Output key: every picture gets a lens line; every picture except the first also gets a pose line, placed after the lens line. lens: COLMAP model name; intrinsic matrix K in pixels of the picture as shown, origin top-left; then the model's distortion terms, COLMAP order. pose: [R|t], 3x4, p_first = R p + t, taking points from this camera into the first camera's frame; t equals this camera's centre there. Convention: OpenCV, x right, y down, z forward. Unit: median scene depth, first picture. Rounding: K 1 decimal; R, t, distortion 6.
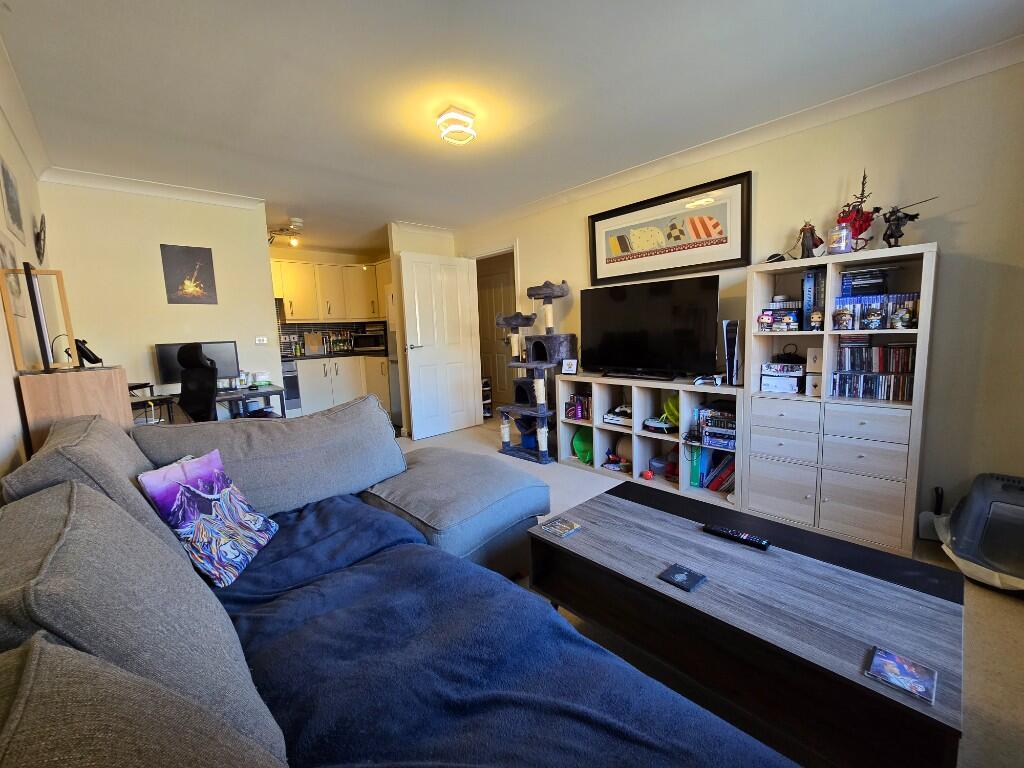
lens RADIAL K [[418.7, 0, 519.4], [0, 418.7, 384.6], [0, 0, 1]] dist [-0.001187, 0.000080]
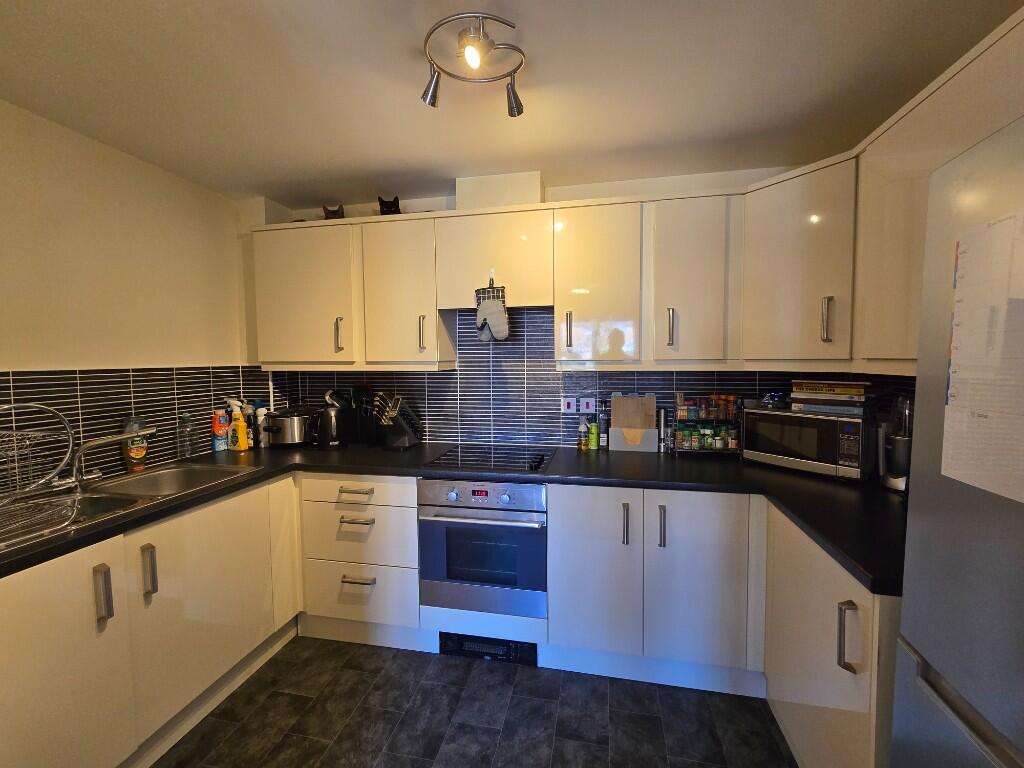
lens RADIAL K [[418.7, 0, 518.3], [0, 418.7, 383.1], [0, 0, 1]] dist [-0.001187, 0.000080]
pose [[0.575775, 0.078650, -0.813816, -0.248846], [-0.120534, 0.992652, 0.010655, -0.127046], [0.808674, 0.091957, 0.581024, 0.703134]]
